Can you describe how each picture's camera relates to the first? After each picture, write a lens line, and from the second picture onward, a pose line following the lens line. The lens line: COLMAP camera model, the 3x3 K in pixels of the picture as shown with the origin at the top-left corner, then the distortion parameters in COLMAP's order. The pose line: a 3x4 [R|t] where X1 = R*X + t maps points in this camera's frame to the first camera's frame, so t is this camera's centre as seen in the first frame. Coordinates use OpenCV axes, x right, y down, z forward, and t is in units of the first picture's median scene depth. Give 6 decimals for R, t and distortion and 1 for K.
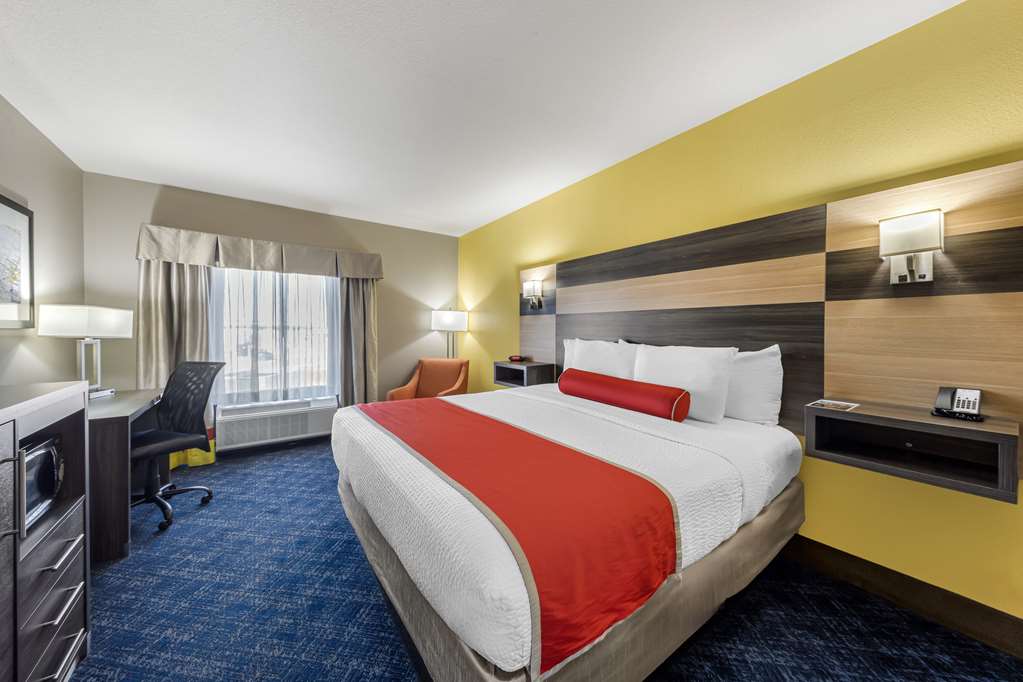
lens RADIAL K [[368.6, 0, 505.0], [0, 368.6, 331.9], [0, 0, 1]] dist [0.001321, 0.000712]
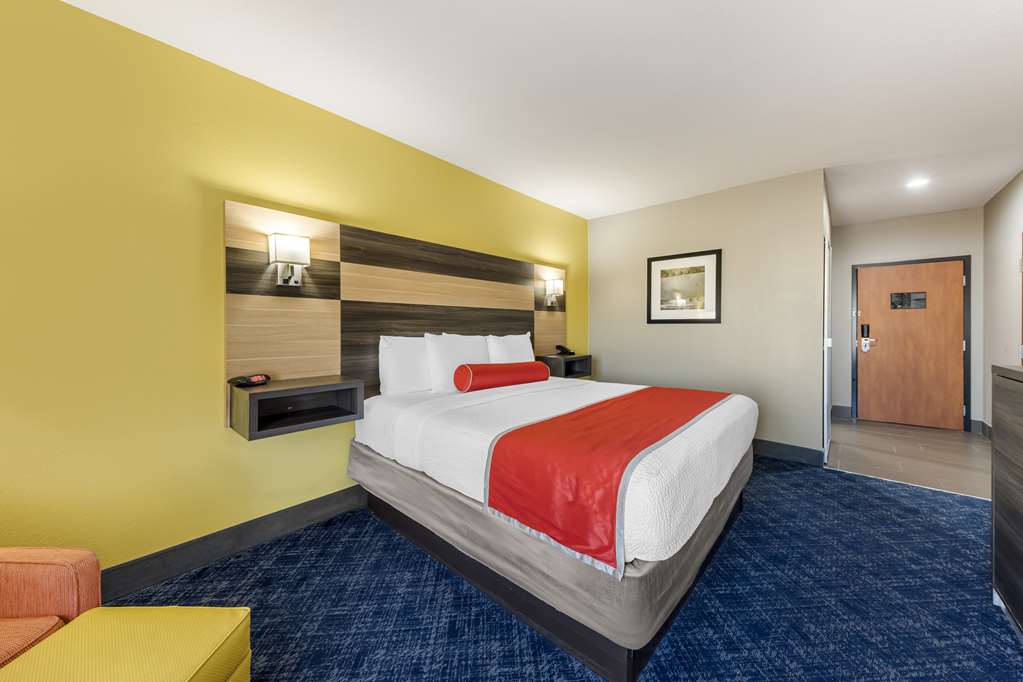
lens RADIAL K [[368.6, 0, 507.1], [0, 368.6, 334.5], [0, 0, 1]] dist [0.001321, 0.000712]
pose [[-0.238879, -0.031192, 0.970548, -1.108138], [0.000320, 0.999481, 0.032200, -0.013423], [-0.971049, 0.008003, -0.238745, 1.643159]]
